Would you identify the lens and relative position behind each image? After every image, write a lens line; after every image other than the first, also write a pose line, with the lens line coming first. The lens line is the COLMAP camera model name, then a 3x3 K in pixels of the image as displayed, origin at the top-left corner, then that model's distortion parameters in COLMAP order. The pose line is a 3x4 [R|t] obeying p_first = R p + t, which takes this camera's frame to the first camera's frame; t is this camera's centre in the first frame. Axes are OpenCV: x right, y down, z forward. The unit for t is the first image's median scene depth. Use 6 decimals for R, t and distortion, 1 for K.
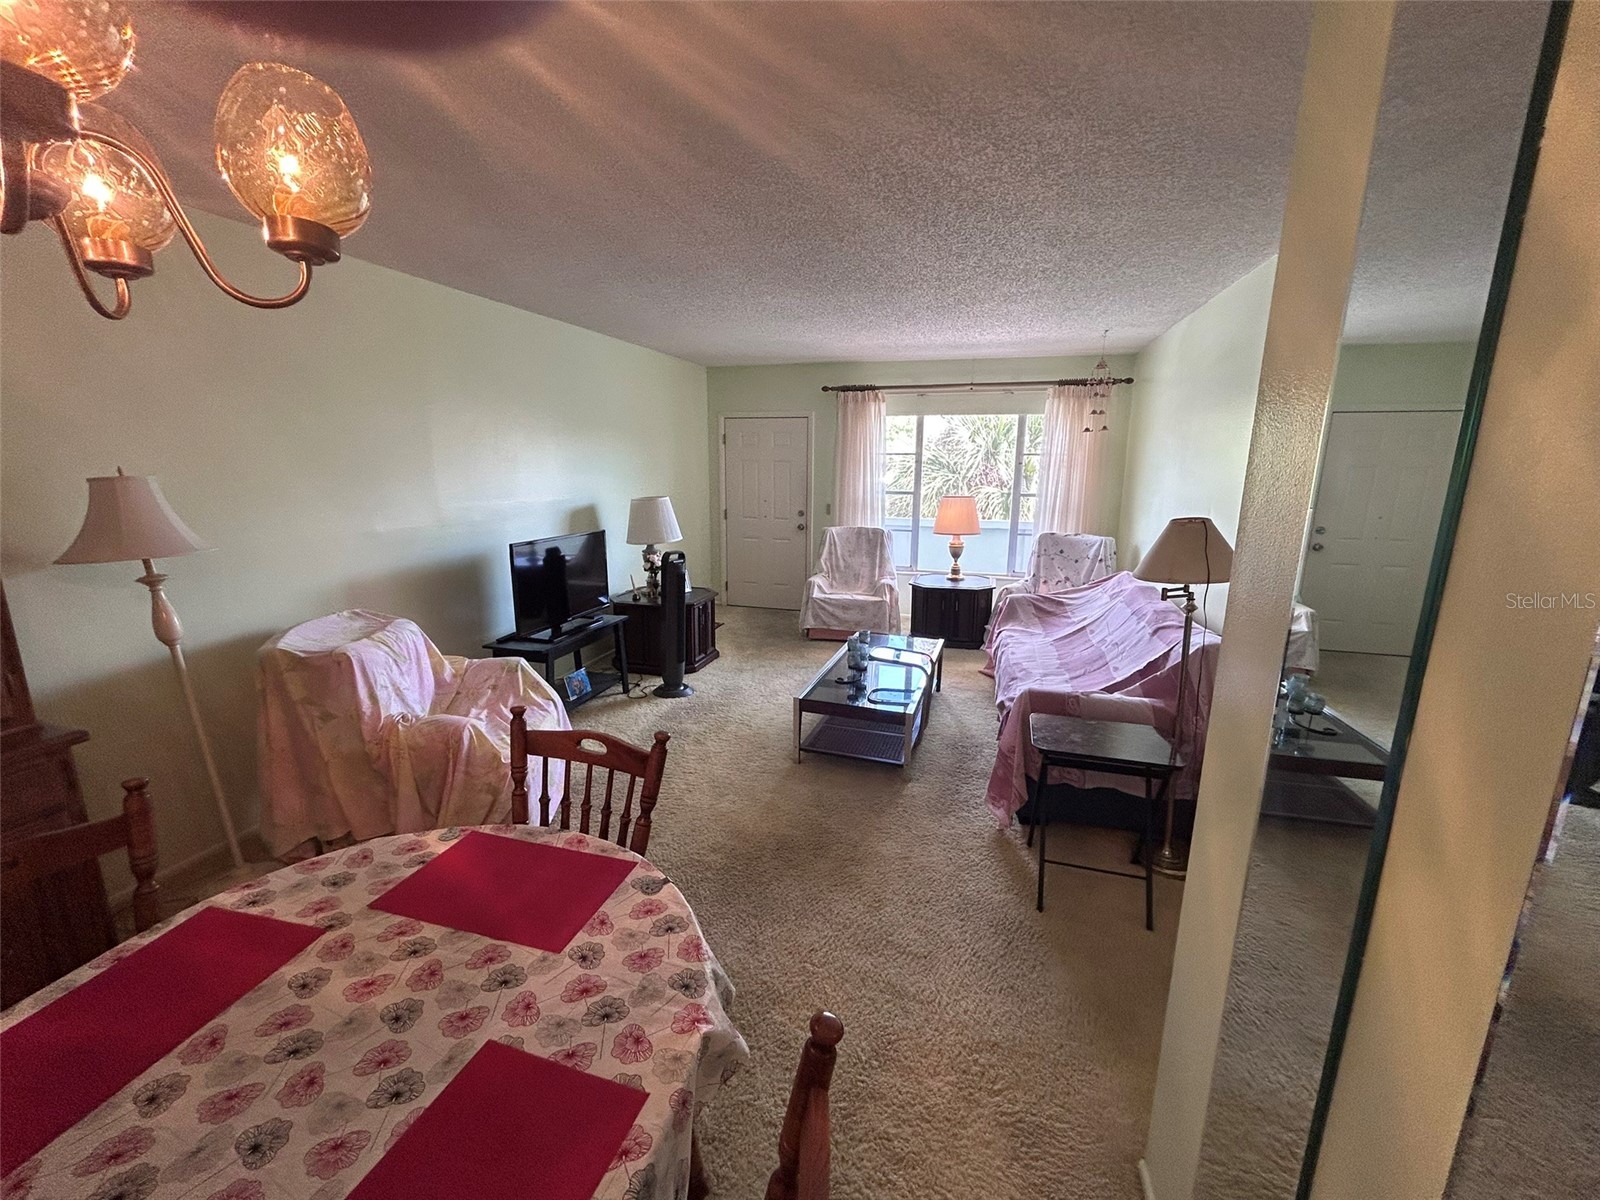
lens RADIAL K [[645.5, 0, 797.5], [0, 645.5, 606.8], [0, 0, 1]] dist [-0.002375, 0.001790]
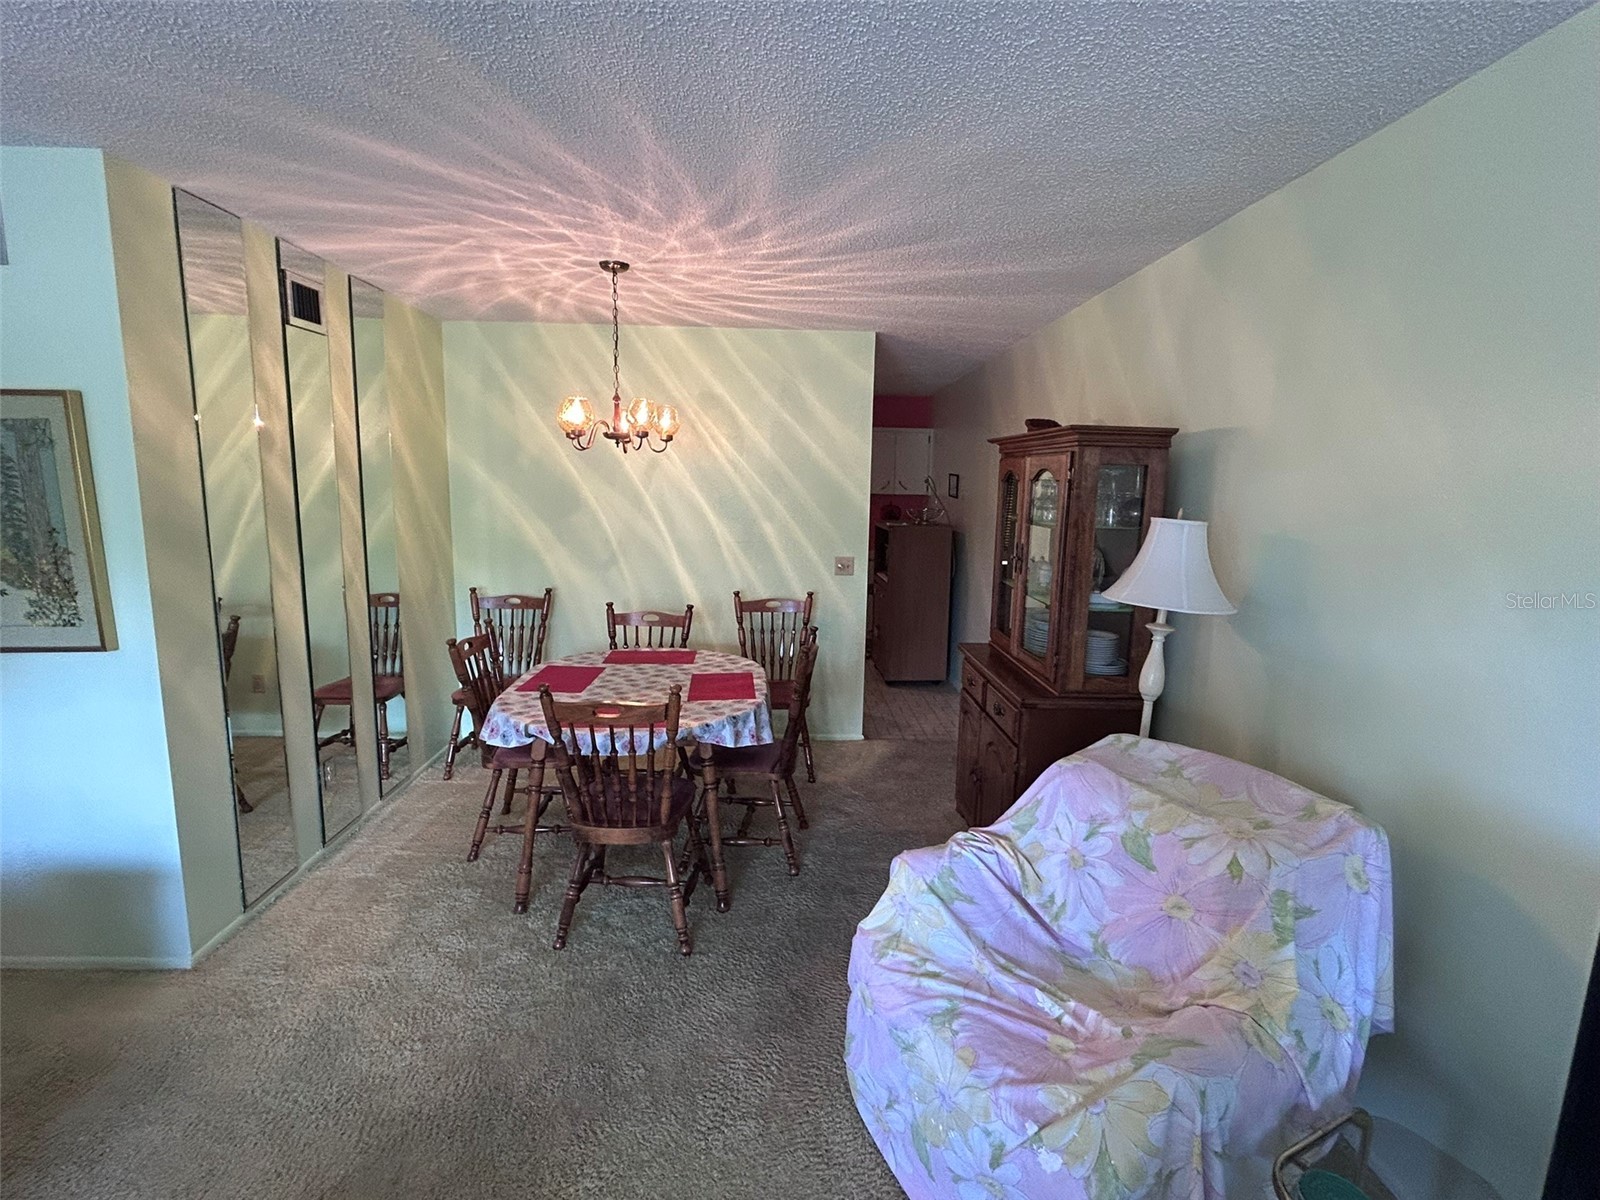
lens RADIAL K [[764.4, 0, 801.1], [0, 764.4, 597.0], [0, 0, 1]] dist [-0.003002, 0.001326]
pose [[-0.949721, 0.021845, -0.312335, -0.078740], [-0.095247, 0.930127, 0.354671, -0.206465], [0.298259, 0.366588, -0.881280, 0.869847]]
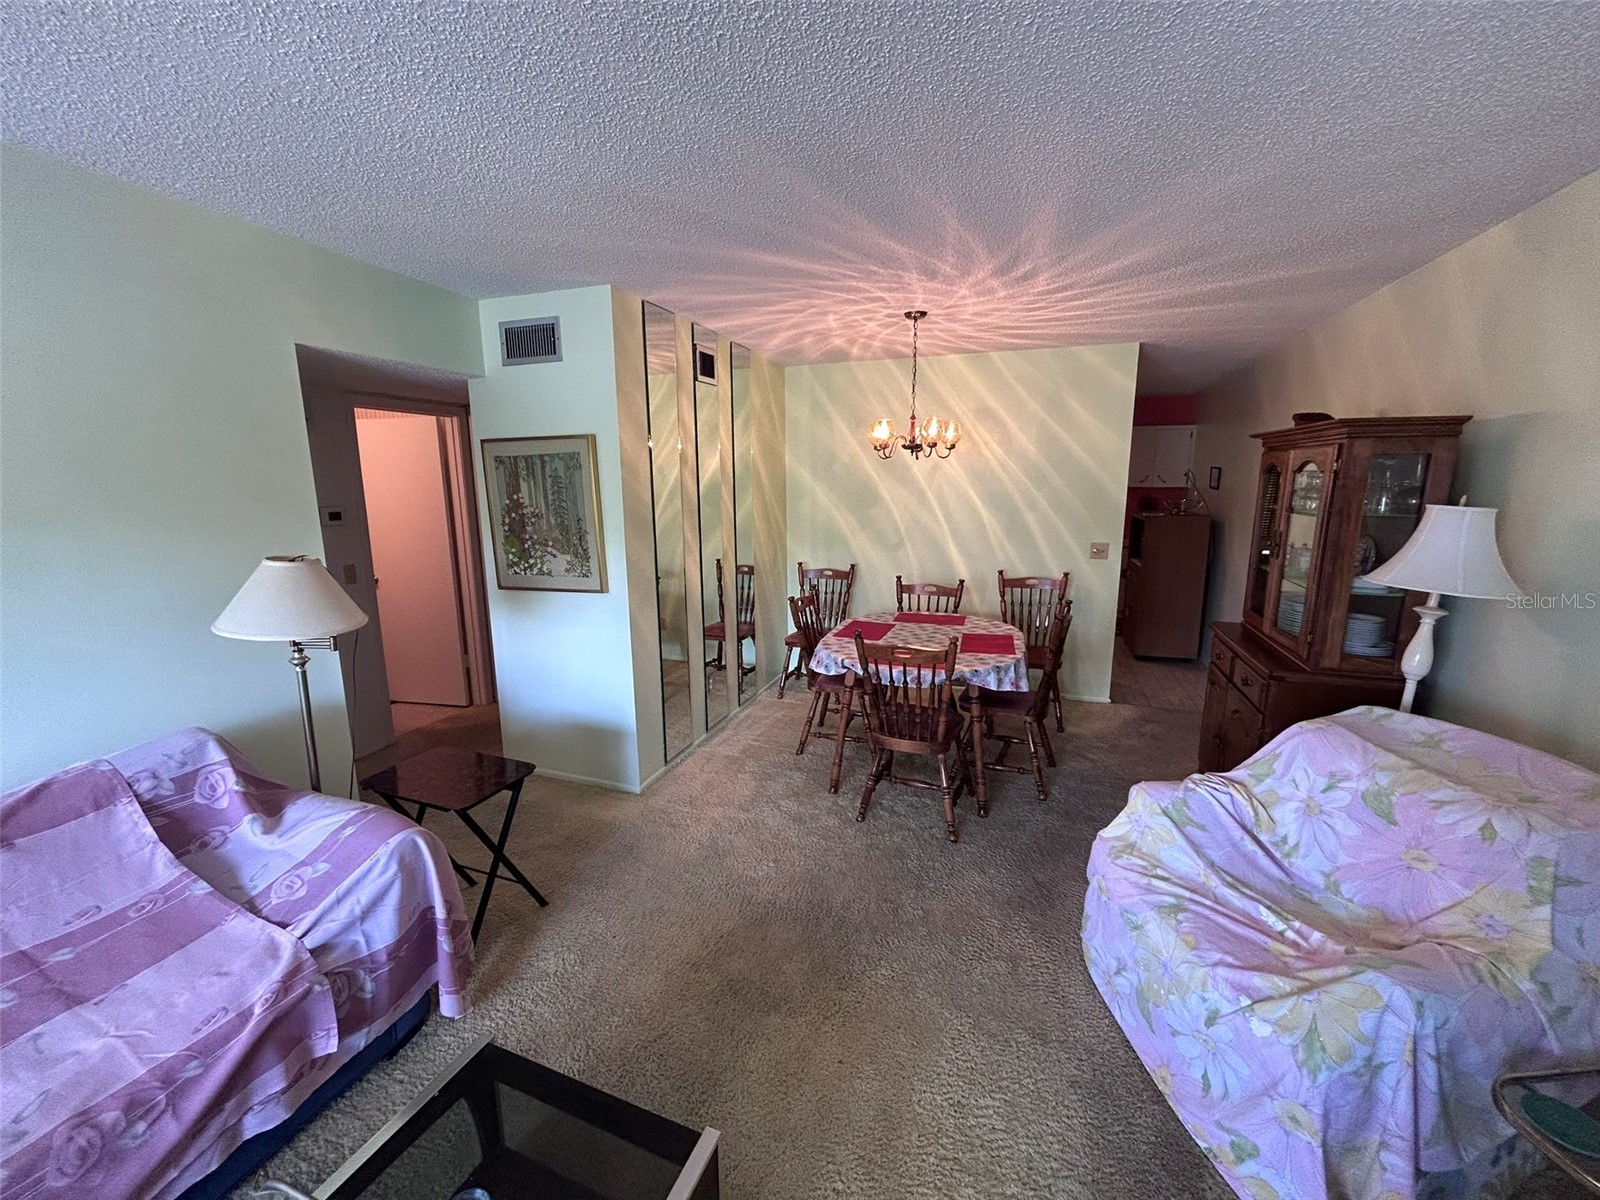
lens RADIAL K [[645.5, 0, 800.0], [0, 645.5, 598.9], [0, 0, 1]] dist [-0.002375, 0.001790]
pose [[-0.998315, -0.011451, 0.056889, -0.051526], [0.012265, 0.916554, 0.399723, -0.222690], [-0.056719, 0.399747, -0.914869, 0.935383]]
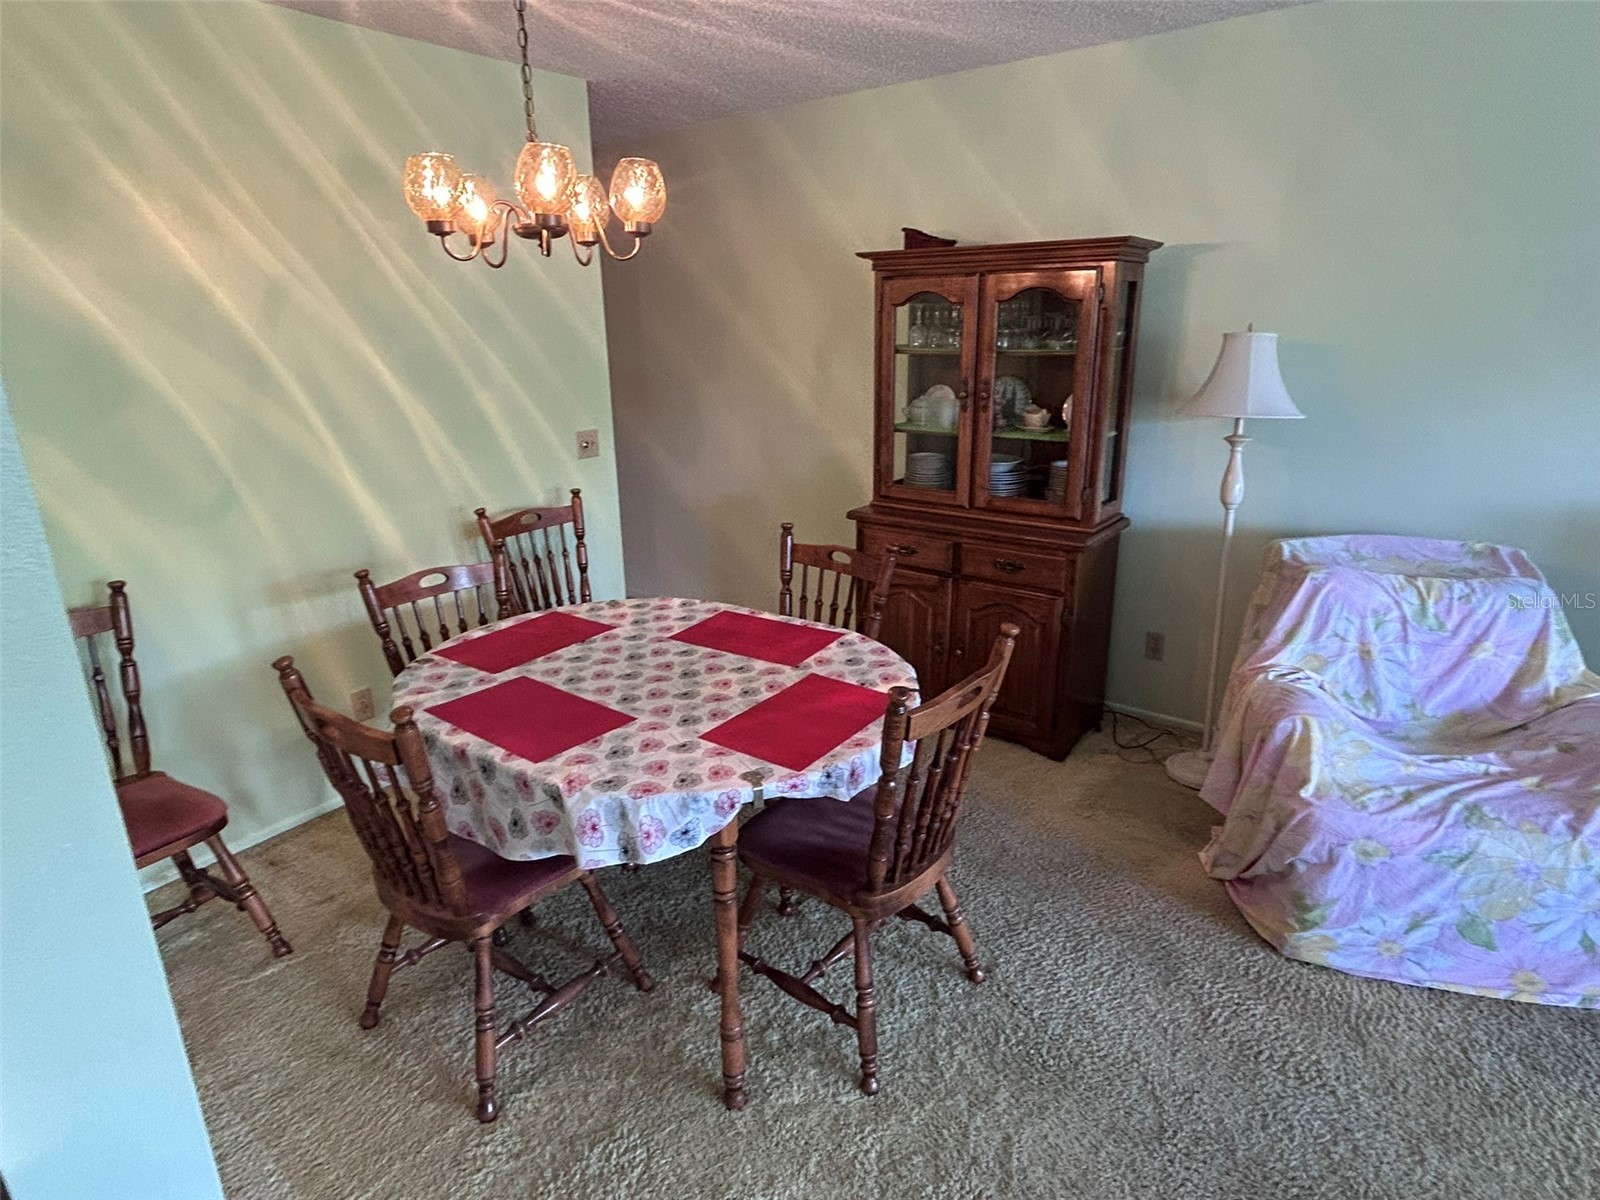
lens RADIAL K [[909.6, 0, 797.7], [0, 909.6, 586.7], [0, 0, 1]] dist [-0.004956, 0.004808]
pose [[-0.354441, 0.269891, -0.895282, 0.264633], [-0.192399, 0.915905, 0.352278, -0.094746], [0.915070, 0.297114, -0.272708, 0.399430]]
